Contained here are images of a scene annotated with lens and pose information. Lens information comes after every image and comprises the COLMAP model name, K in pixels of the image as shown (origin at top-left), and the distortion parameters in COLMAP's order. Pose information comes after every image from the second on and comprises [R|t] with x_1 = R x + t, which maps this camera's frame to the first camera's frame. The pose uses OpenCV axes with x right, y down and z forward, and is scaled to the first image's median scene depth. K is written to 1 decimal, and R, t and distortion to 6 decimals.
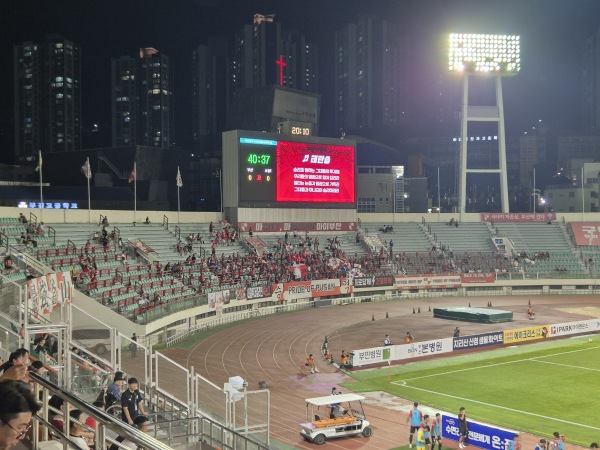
lens RADIAL K [[802.6, 0, 300.0], [0, 802.6, 225.0], [0, 0, 1]] dist [0.078378, -0.030788]
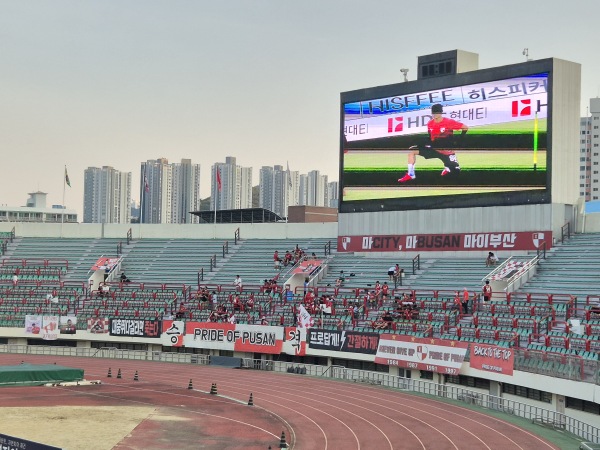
lens RADIAL K [[1127.6, 0, 323.8], [0, 1127.6, 225.2], [0, 0, 1]] dist [0.069150, 0.169236]
pose [[0.035830, -0.048154, -0.998197, 0.973899], [-0.024657, 0.998492, -0.049053, 0.038230], [0.999054, 0.026370, 0.034588, 1.143303]]
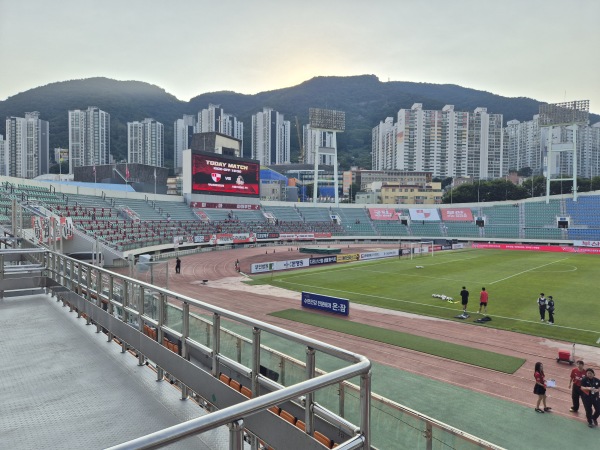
lens RADIAL K [[398.4, 0, 304.7], [0, 398.4, 227.9], [0, 0, 1]] dist [0.080343, -0.062451]
pose [[0.984787, 0.010070, 0.173475, 0.019542], [-0.013346, 0.999754, 0.017729, 0.041807], [-0.173253, -0.019774, 0.984679, 0.101872]]
